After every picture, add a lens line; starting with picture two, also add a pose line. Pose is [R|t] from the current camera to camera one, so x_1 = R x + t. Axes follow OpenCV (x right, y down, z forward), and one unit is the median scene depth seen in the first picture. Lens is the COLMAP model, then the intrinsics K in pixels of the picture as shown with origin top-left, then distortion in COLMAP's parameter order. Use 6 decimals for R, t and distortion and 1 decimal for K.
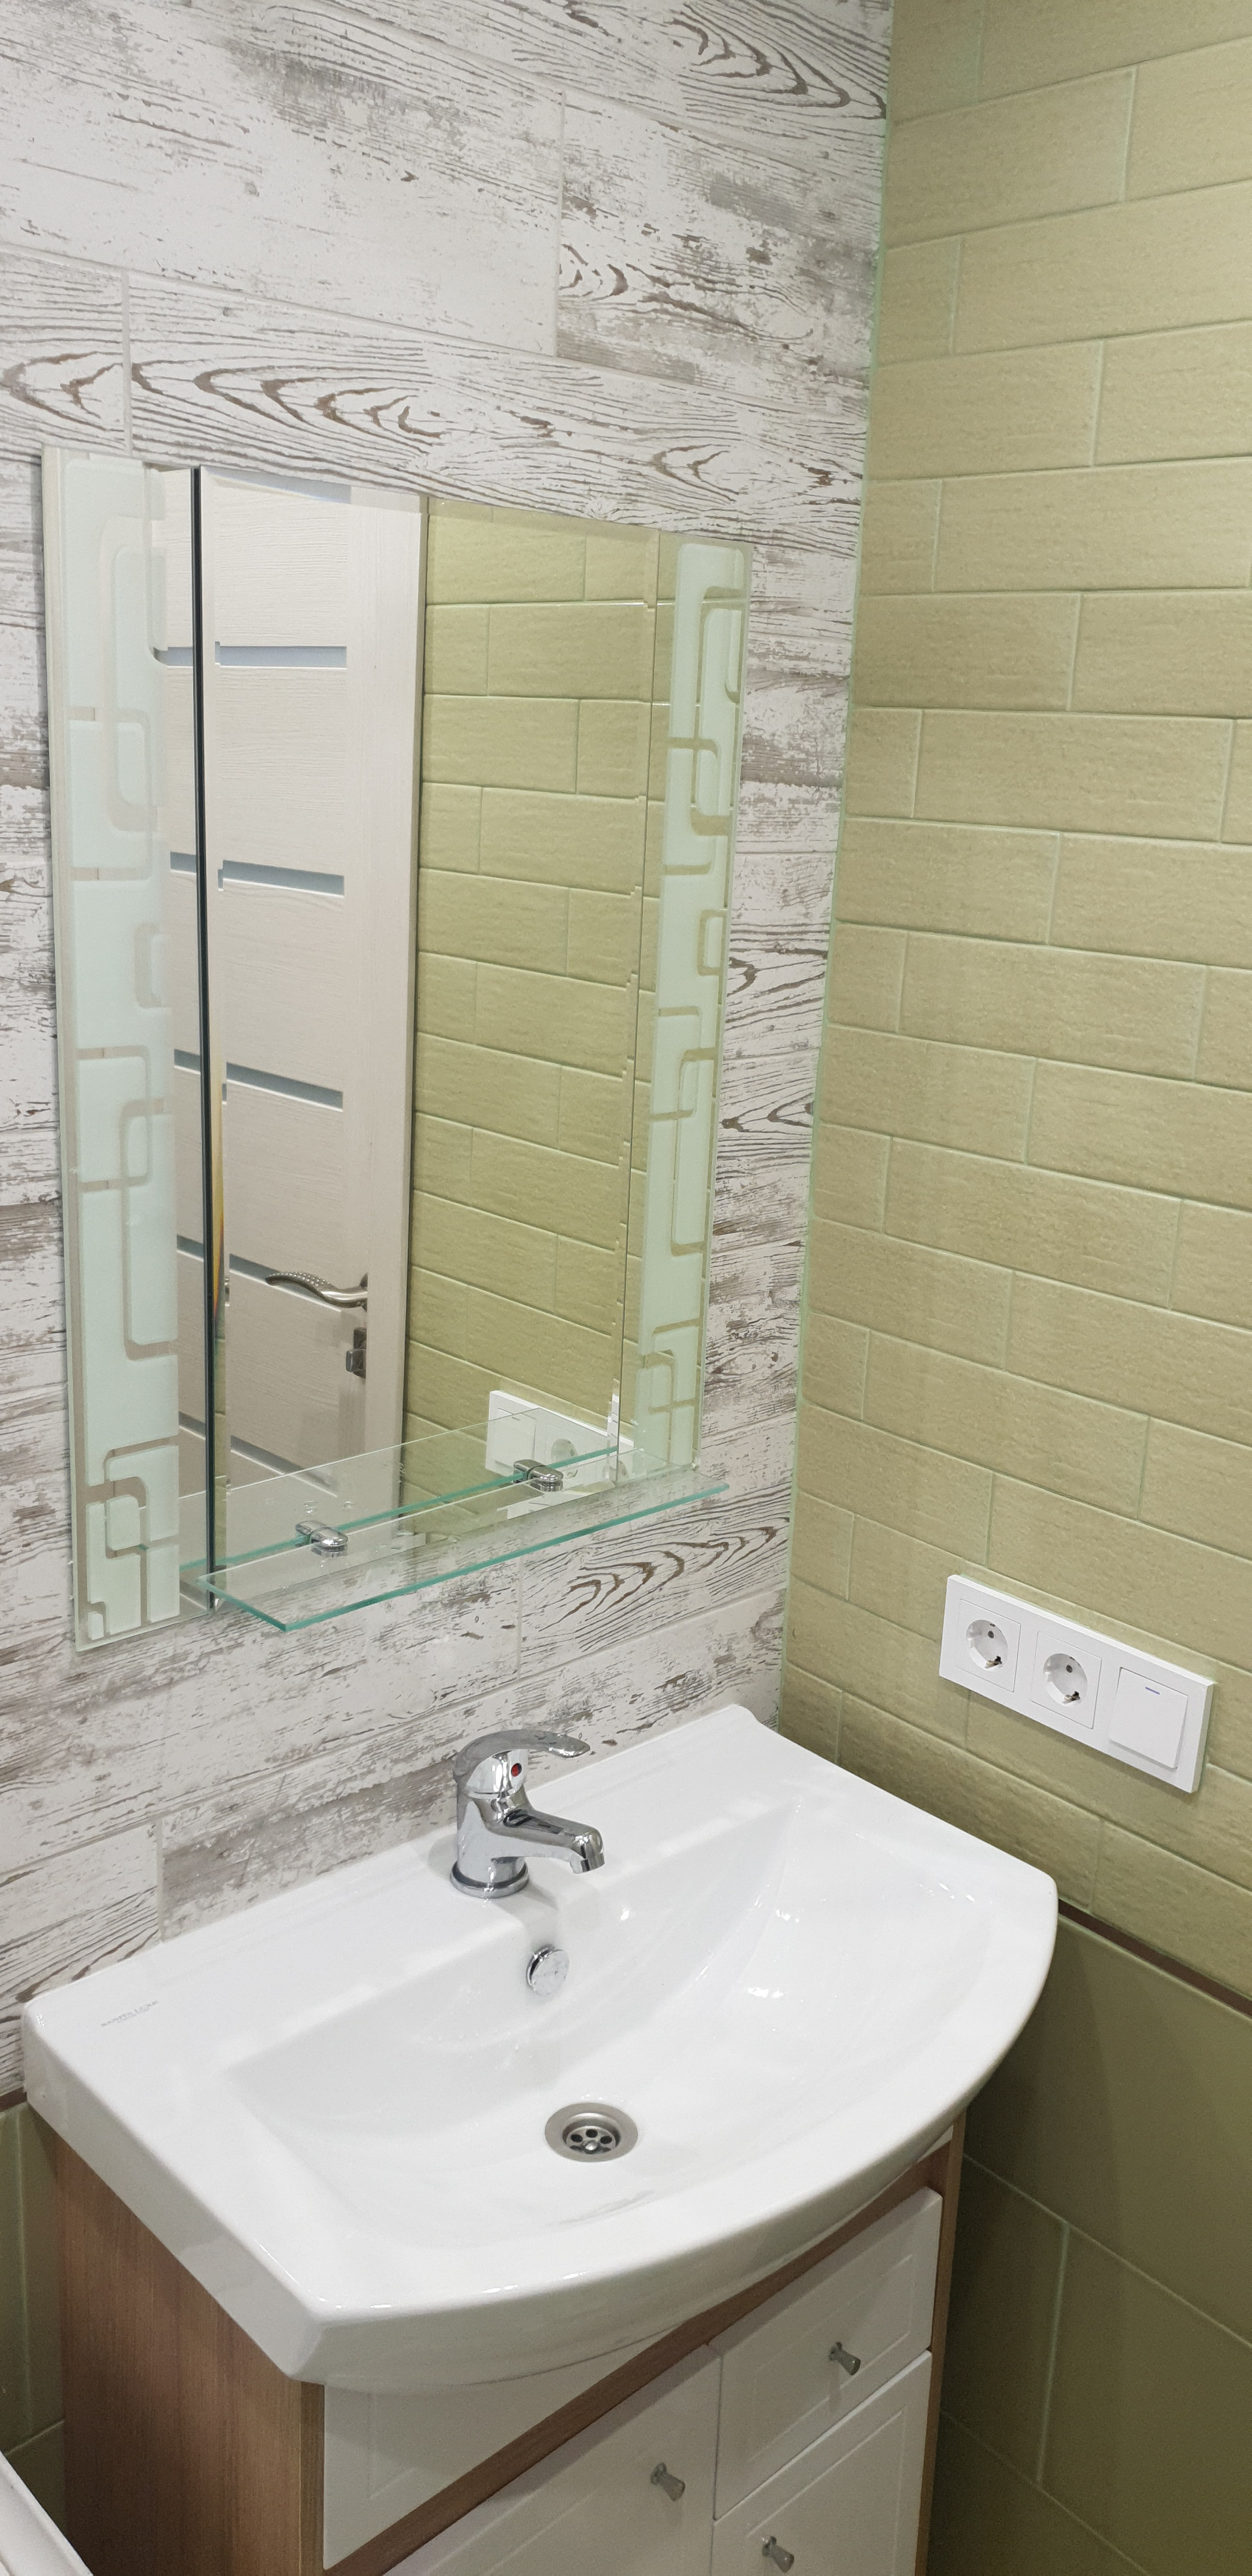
lens RADIAL K [[2039.1, 0, 669.5], [0, 2039.1, 1319.7], [0, 0, 1]] dist [0.127828, -0.282382]
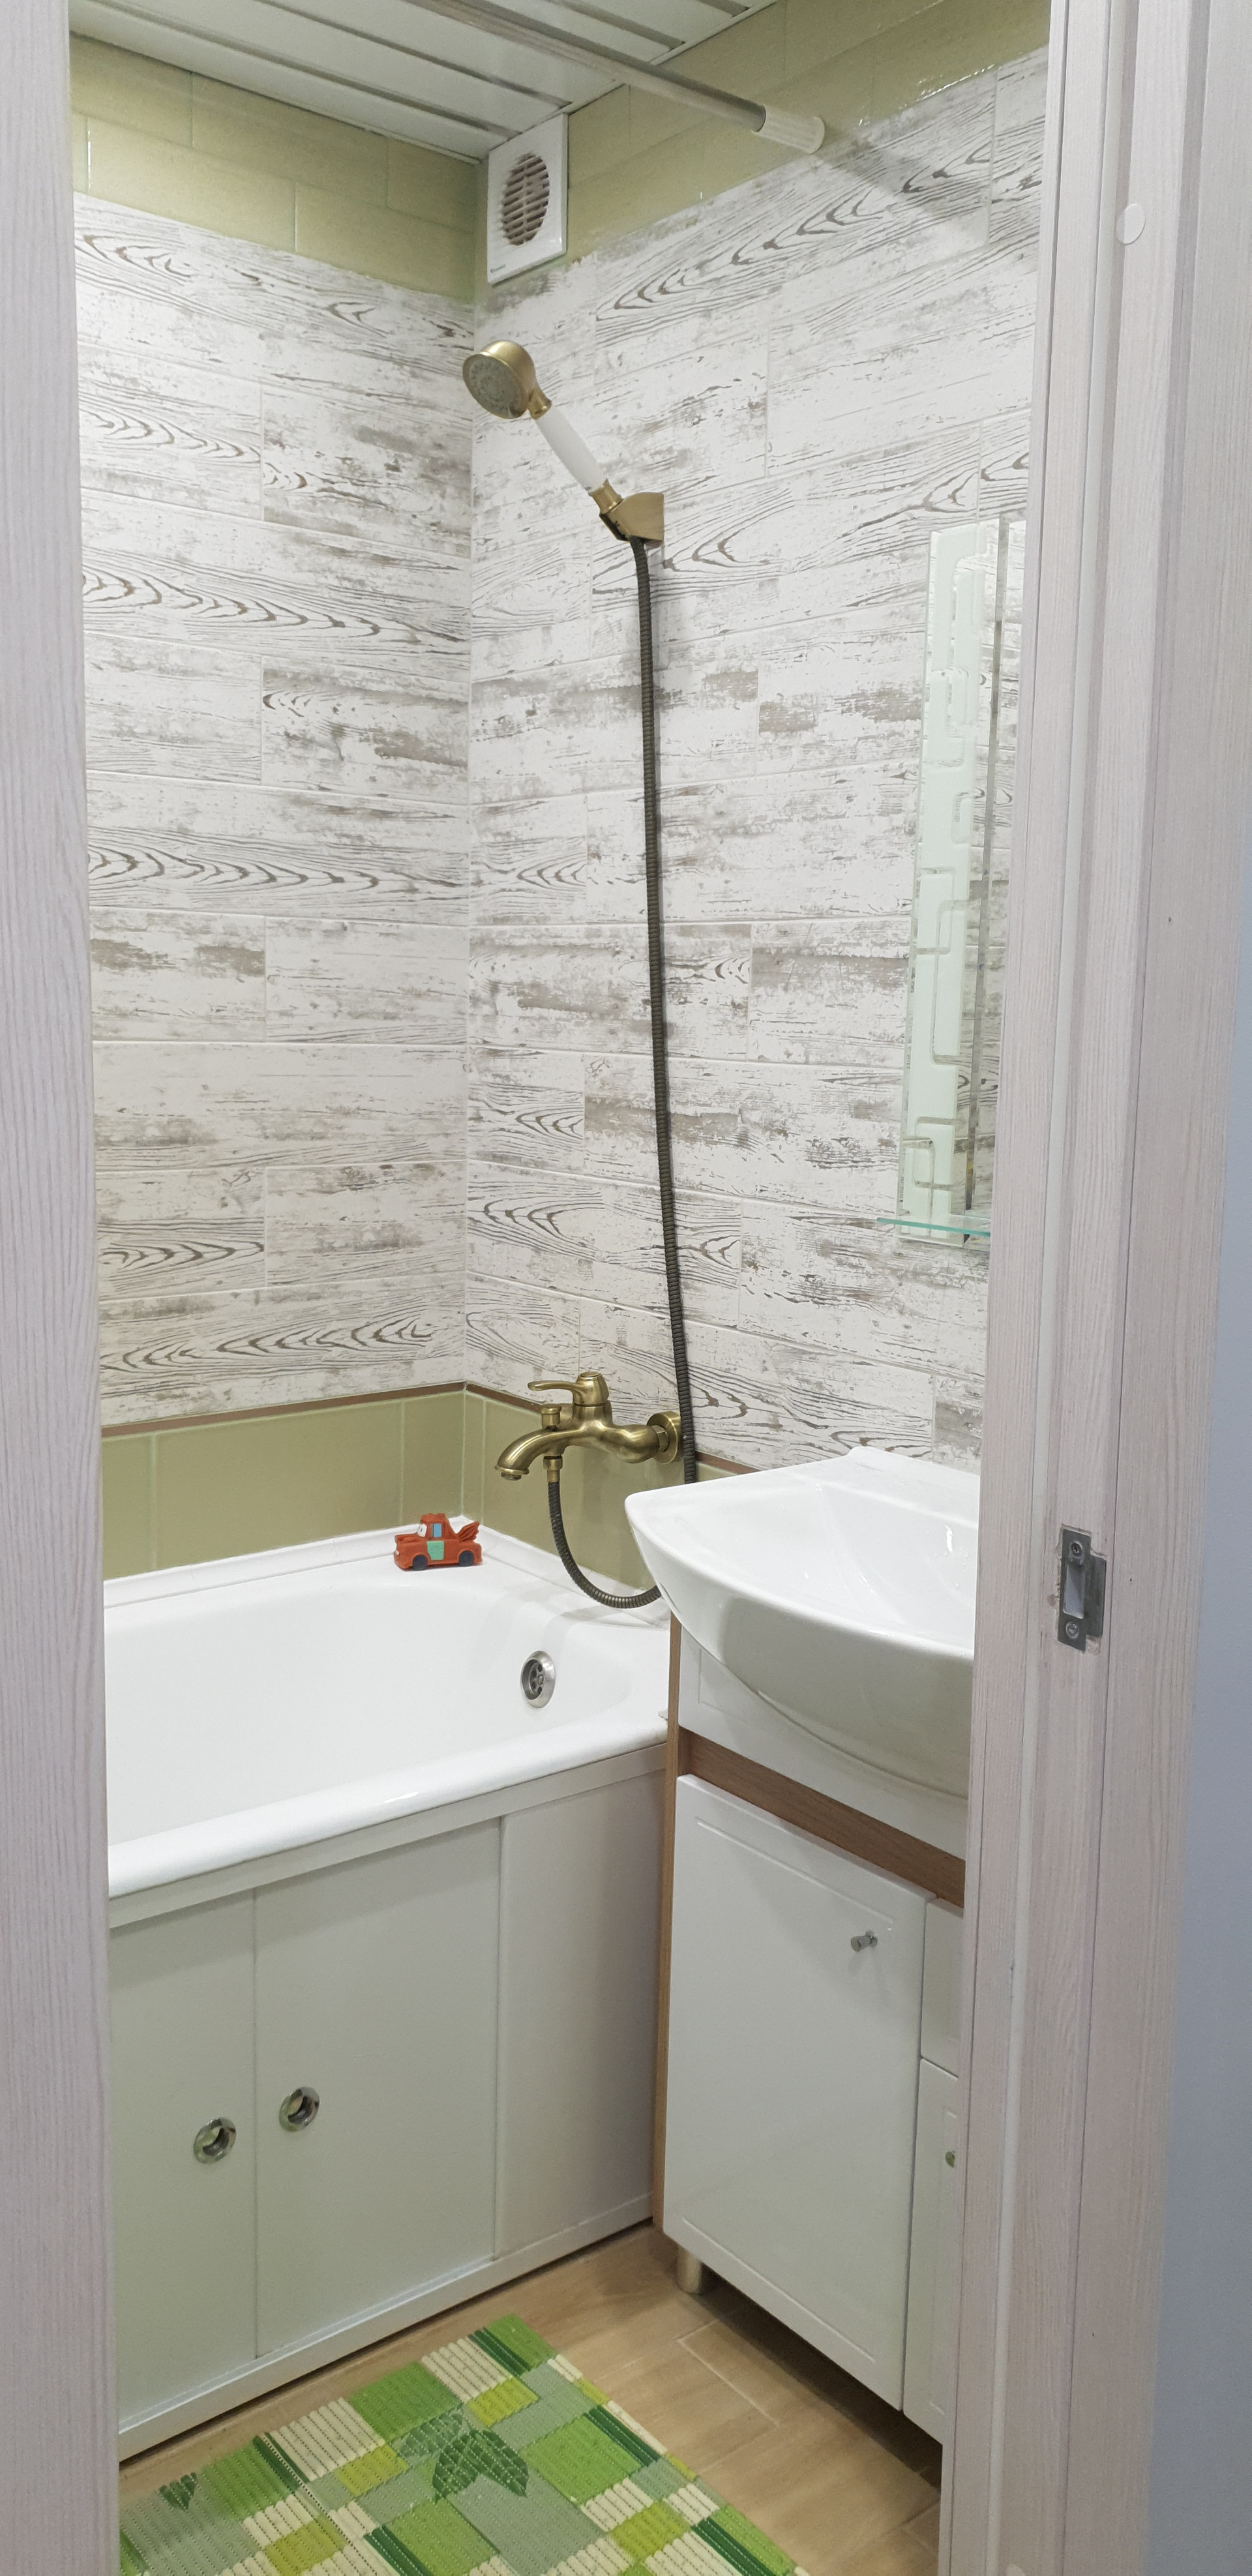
lens RADIAL K [[2039.1, 0, 669.5], [0, 2039.1, 1319.7], [0, 0, 1]] dist [0.127828, -0.282382]
pose [[-0.084104, 0.105416, -0.990865, 1.445084], [-0.292270, 0.948043, 0.125668, 0.072326], [0.952630, 0.300170, -0.048924, 0.960566]]
